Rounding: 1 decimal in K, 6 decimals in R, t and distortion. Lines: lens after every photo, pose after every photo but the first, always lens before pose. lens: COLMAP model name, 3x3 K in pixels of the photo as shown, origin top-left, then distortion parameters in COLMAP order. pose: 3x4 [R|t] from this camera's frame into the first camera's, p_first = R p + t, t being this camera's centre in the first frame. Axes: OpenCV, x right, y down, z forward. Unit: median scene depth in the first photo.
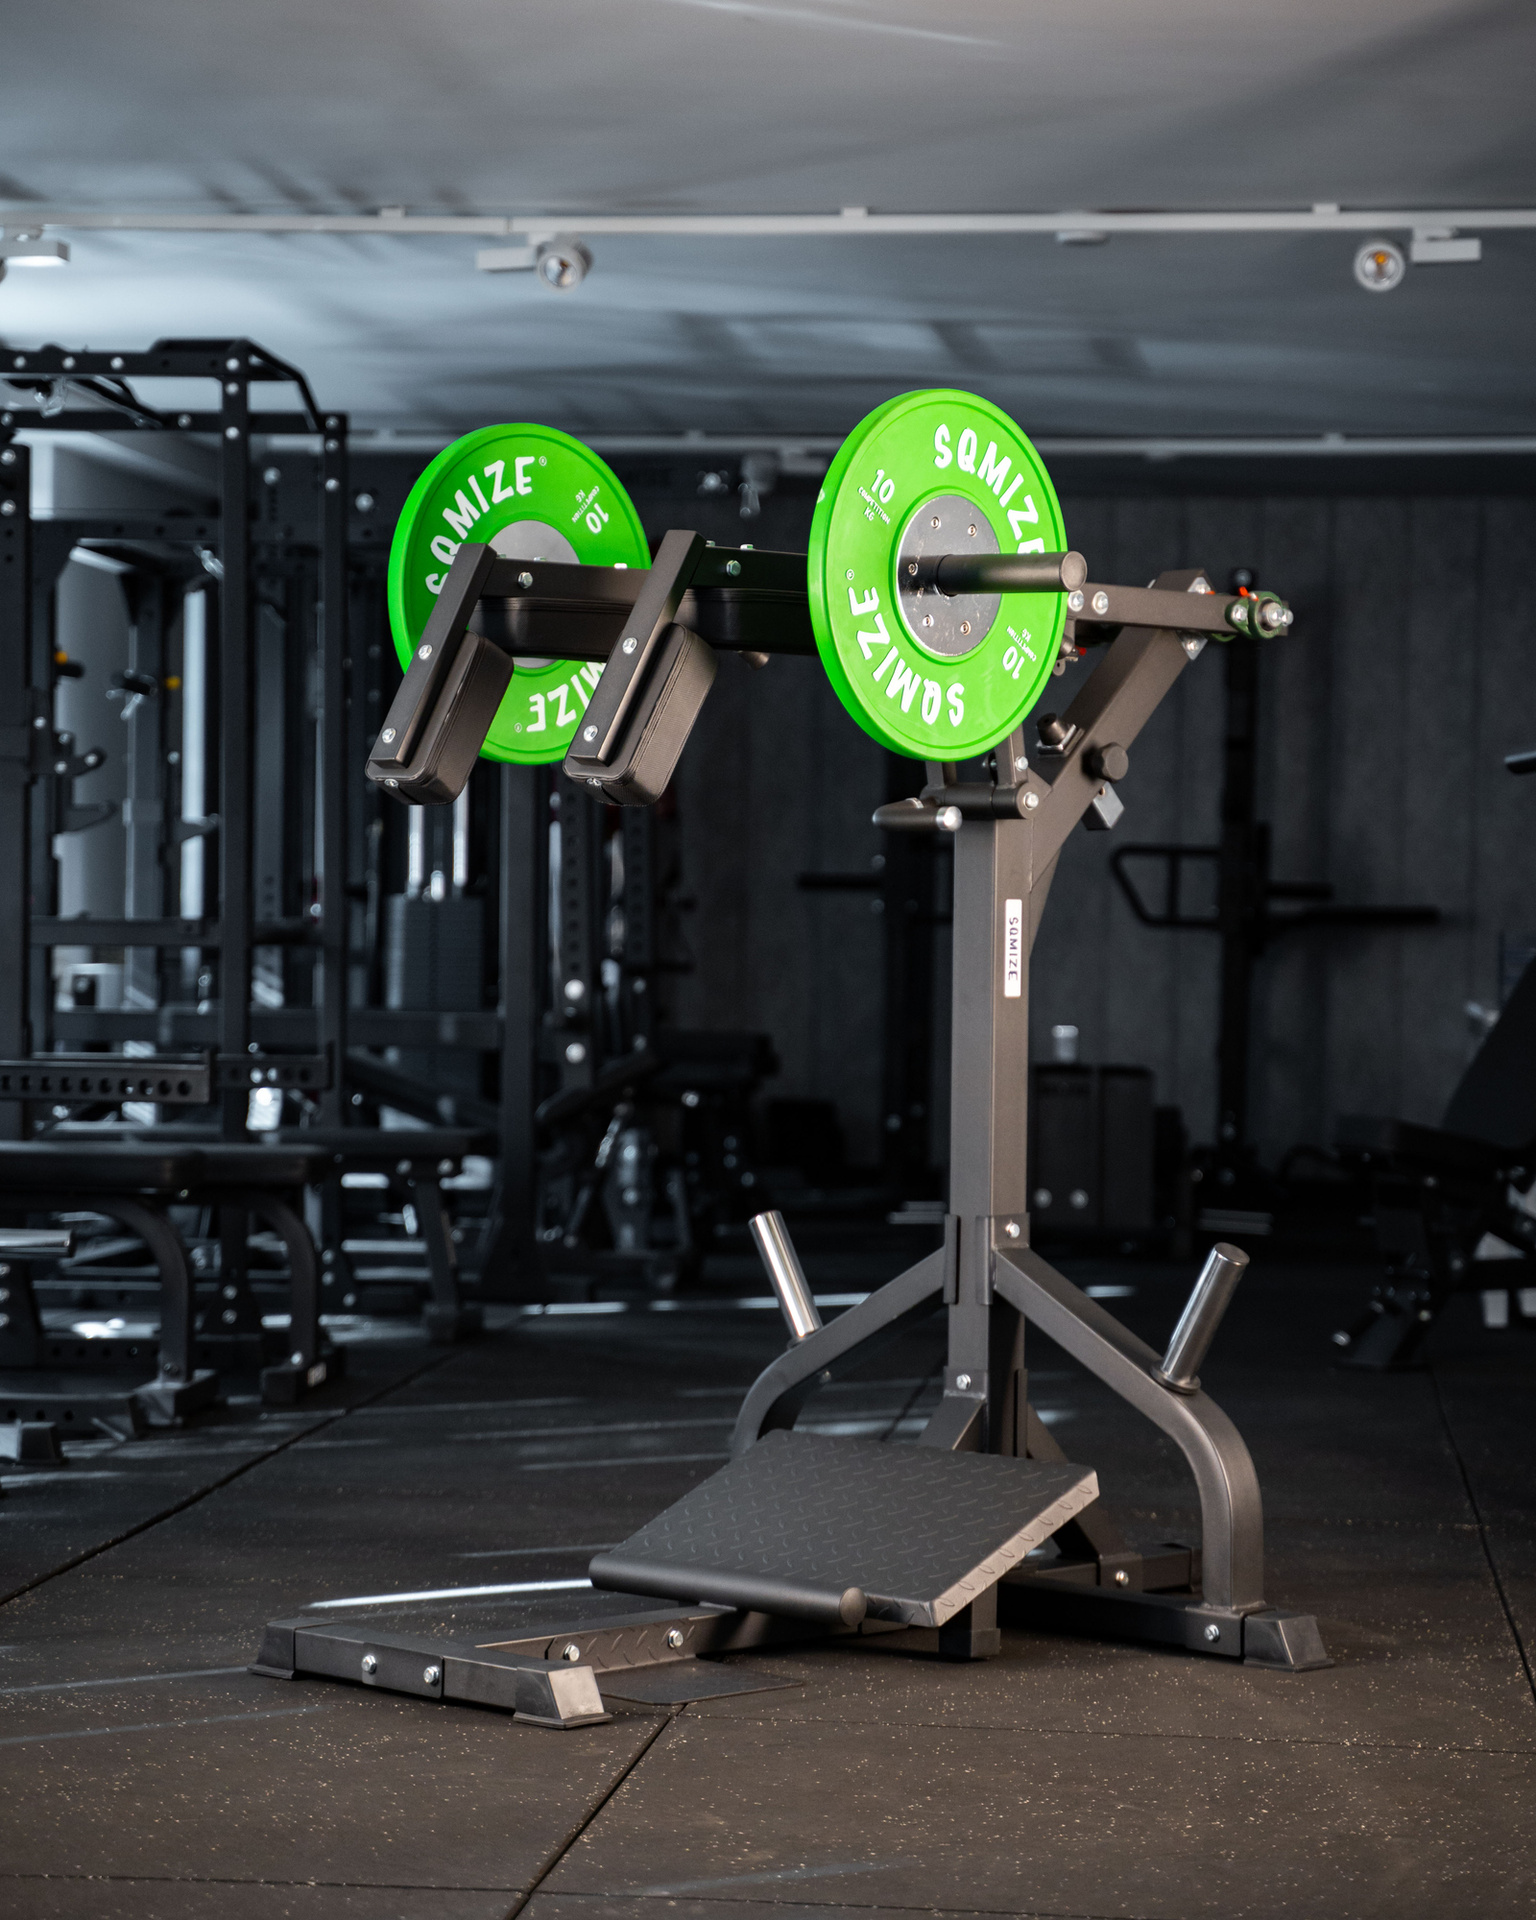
lens RADIAL K [[6113.7, 0, 768.0], [0, 6113.7, 960.0], [0, 0, 1]] dist [0.136212, 12.875315]
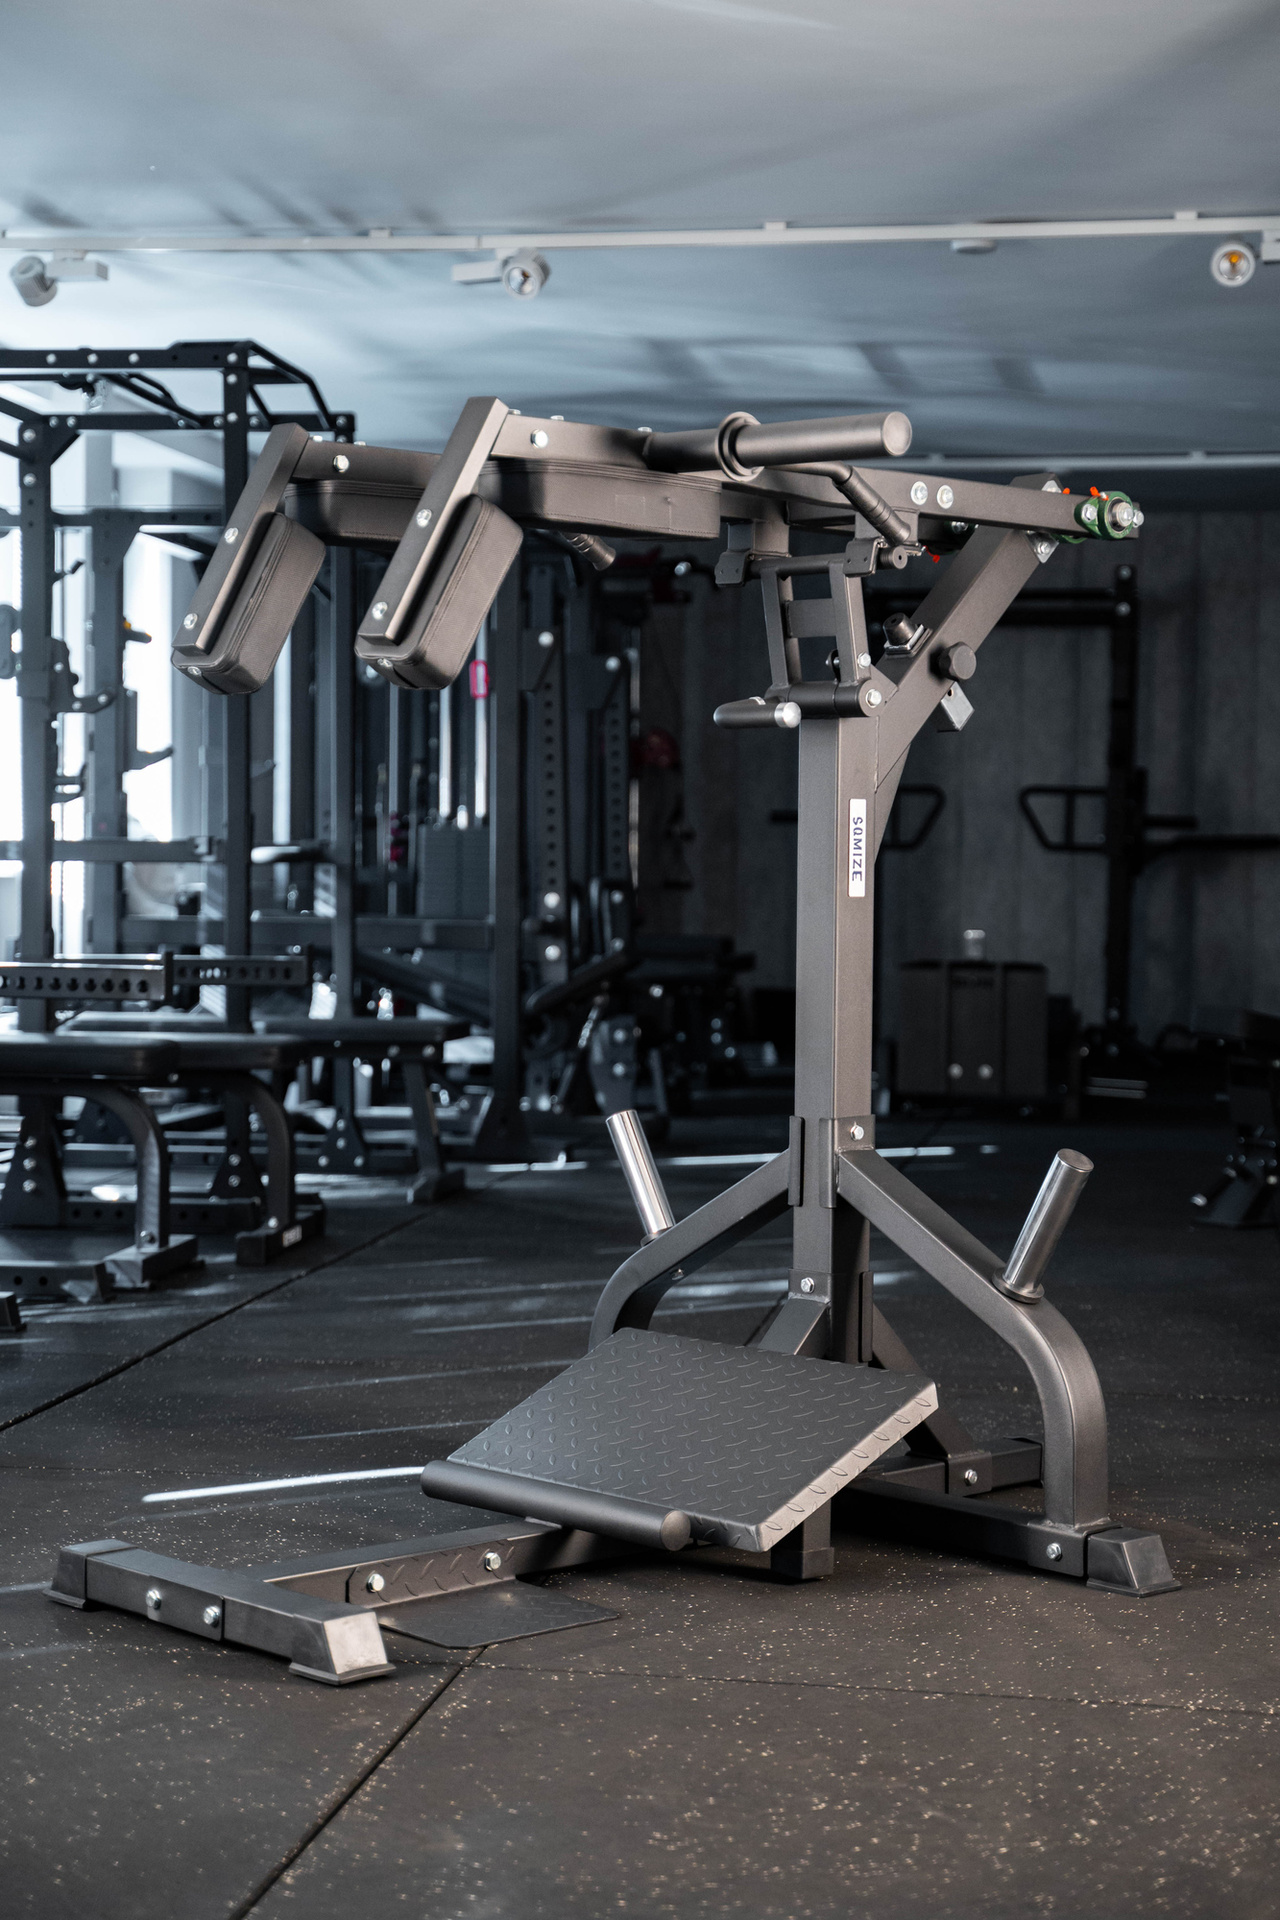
lens RADIAL K [[3761.4, 0, 640.0], [0, 3761.4, 960.0], [0, 0, 1]] dist [0.074926, 1.832668]
pose [[0.998311, -0.002496, -0.058037, 0.039162], [0.003513, 0.999842, 0.017436, 0.005341], [0.057984, -0.017610, 0.998162, 0.377906]]
